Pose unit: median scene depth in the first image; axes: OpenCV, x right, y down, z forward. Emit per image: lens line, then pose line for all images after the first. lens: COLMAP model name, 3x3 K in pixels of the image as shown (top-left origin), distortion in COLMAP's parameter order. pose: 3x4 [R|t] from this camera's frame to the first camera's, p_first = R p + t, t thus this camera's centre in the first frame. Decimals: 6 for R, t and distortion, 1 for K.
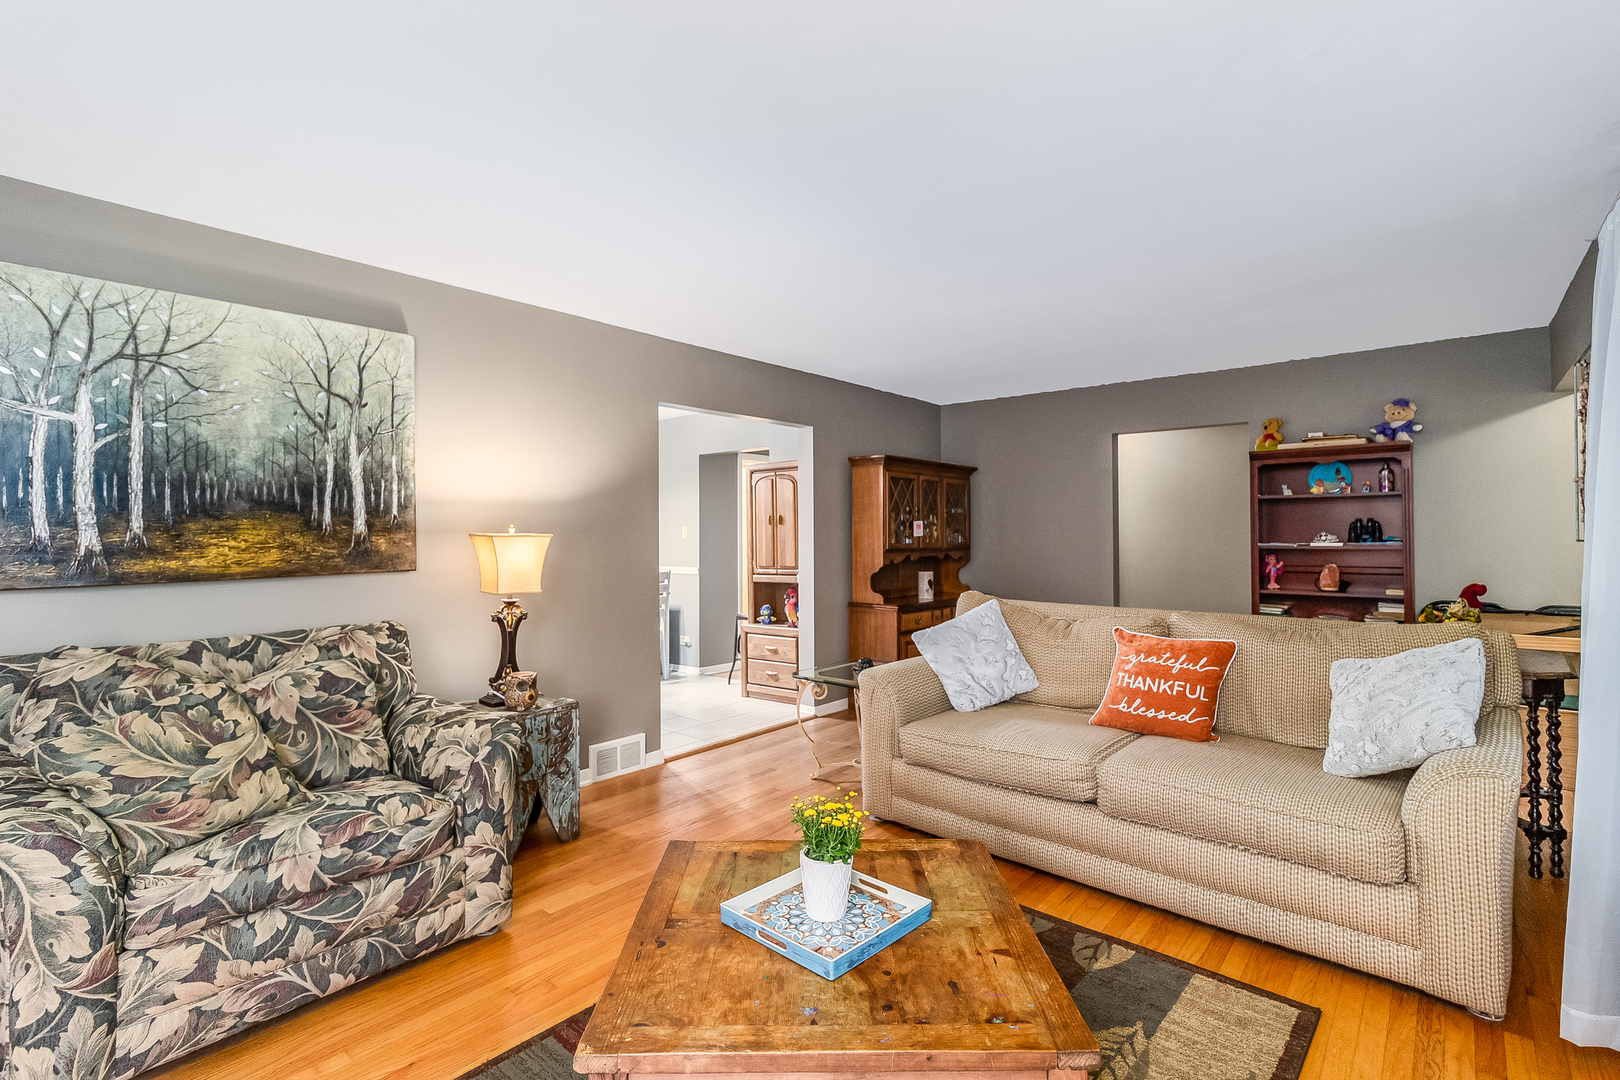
lens RADIAL K [[762.1, 0, 816.4], [0, 762.1, 531.3], [0, 0, 1]] dist [0.001624, 0.001266]
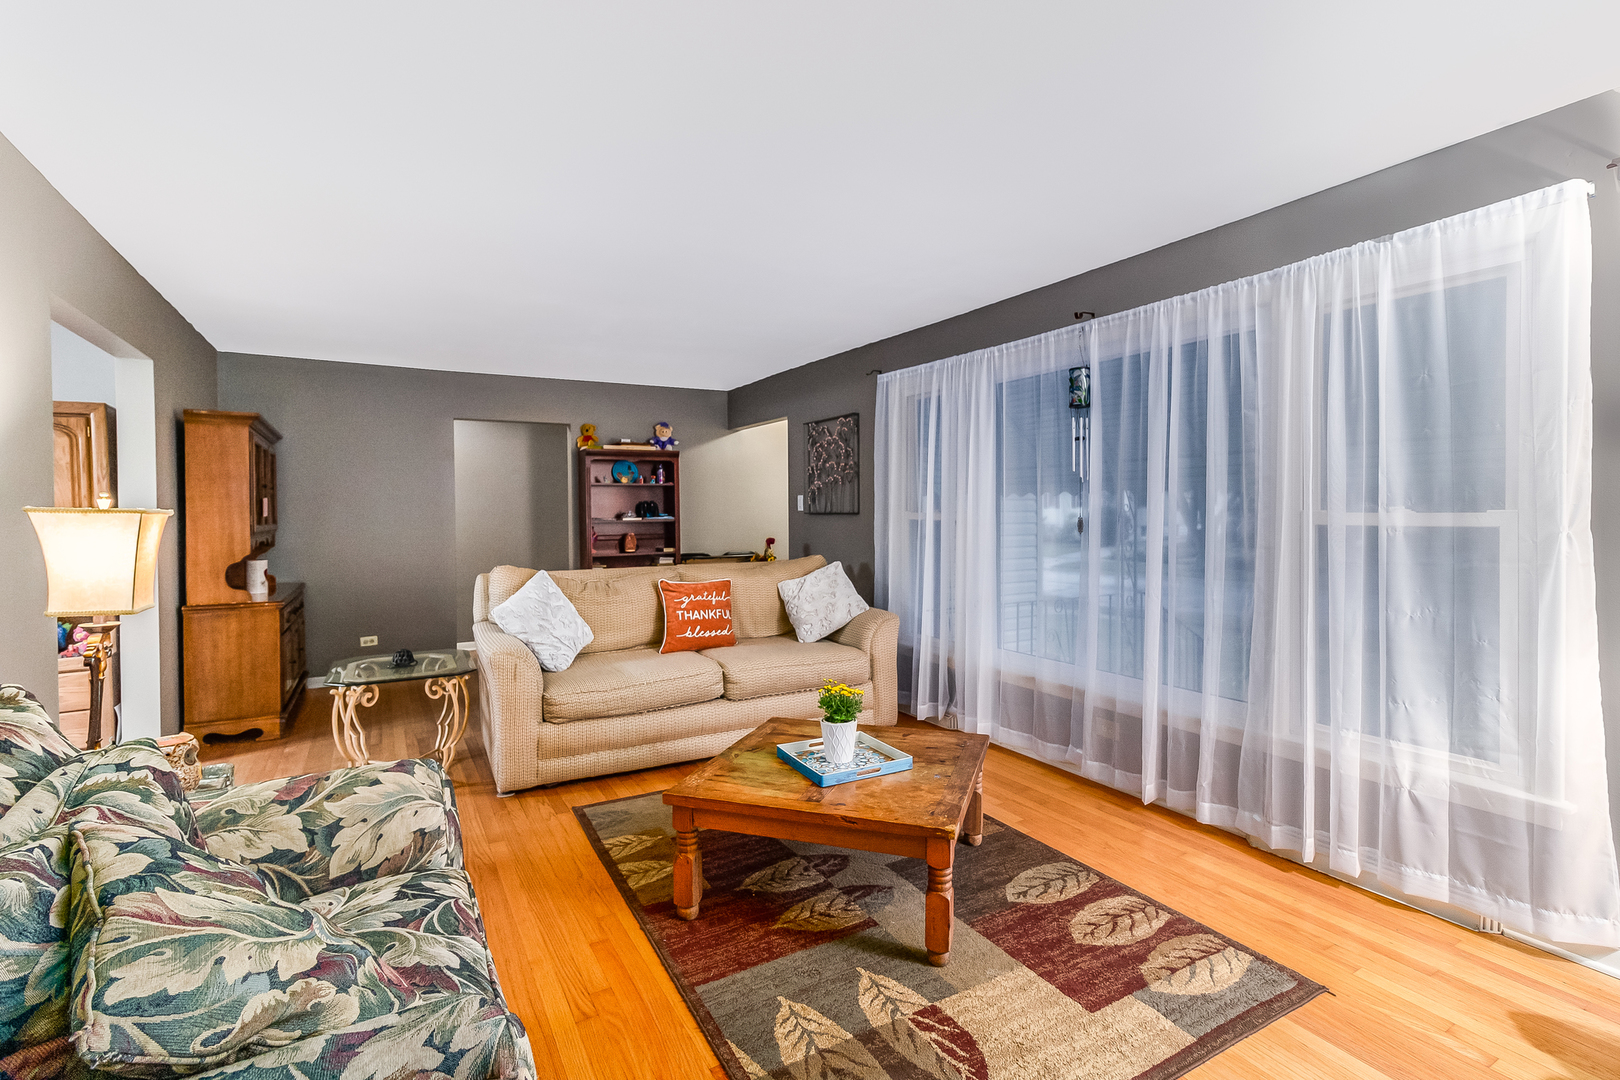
lens RADIAL K [[762.1, 0, 816.4], [0, 762.1, 531.3], [0, 0, 1]] dist [0.001624, 0.001266]
pose [[0.321571, -0.025997, 0.946529, -0.832509], [0.007972, 0.999662, 0.024748, 0.010874], [-0.946852, -0.000412, 0.321669, 0.336326]]
